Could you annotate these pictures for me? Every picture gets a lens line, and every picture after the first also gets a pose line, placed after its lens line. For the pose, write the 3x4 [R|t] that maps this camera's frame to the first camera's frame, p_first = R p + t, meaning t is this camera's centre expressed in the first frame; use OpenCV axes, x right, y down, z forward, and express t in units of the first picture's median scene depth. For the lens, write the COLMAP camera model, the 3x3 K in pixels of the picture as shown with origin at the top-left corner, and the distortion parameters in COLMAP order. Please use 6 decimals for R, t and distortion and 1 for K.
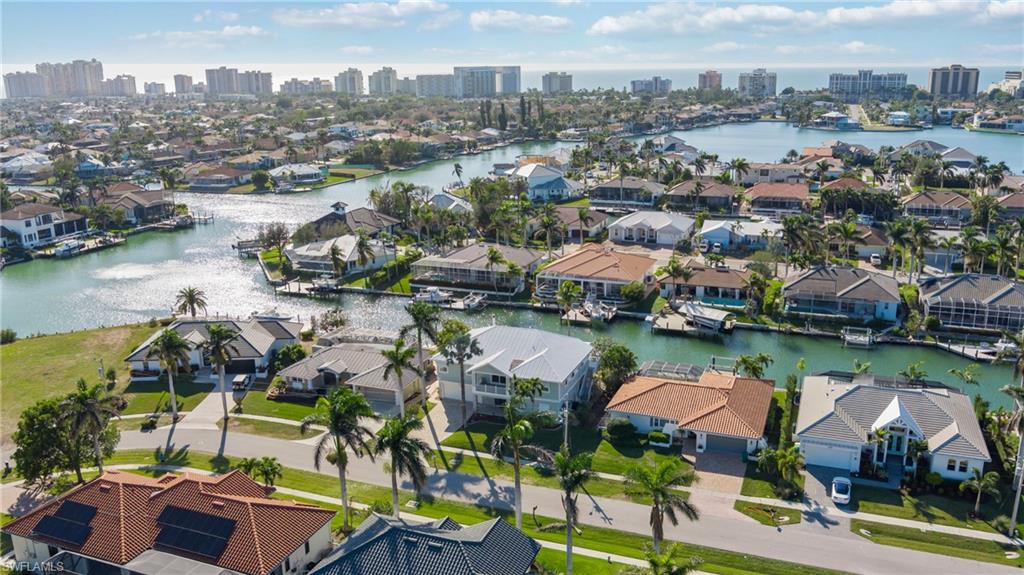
lens RADIAL K [[746.1, 0, 512.0], [0, 746.1, 287.5], [0, 0, 1]] dist [-0.041953, 0.005288]
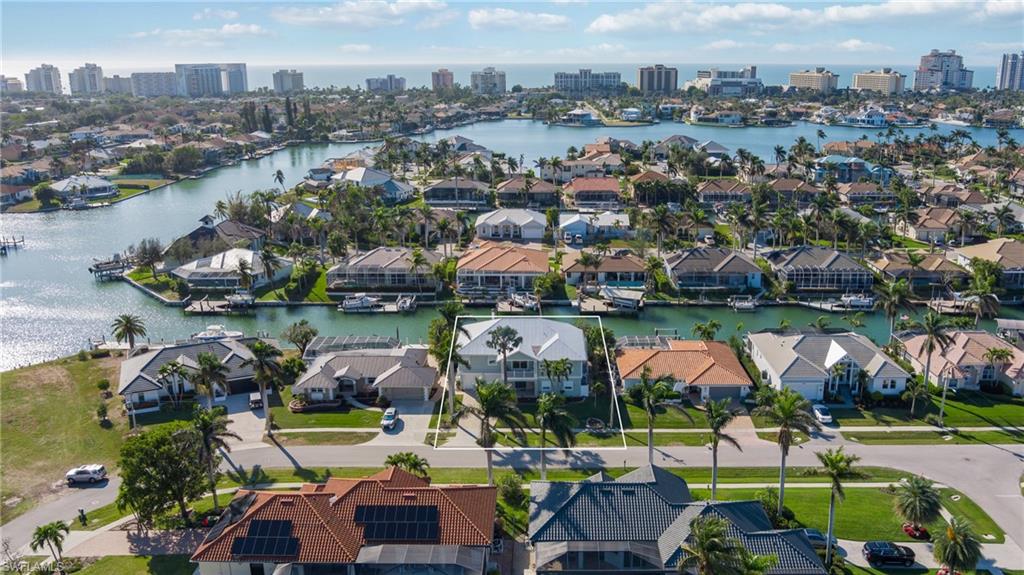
lens RADIAL K [[746.1, 0, 512.0], [0, 746.1, 287.5], [0, 0, 1]] dist [-0.041953, 0.005288]
pose [[0.943767, -0.081702, 0.320356, -0.219123], [0.081069, 0.996590, 0.015336, -0.006632], [-0.320517, 0.011498, 0.947173, -0.034295]]
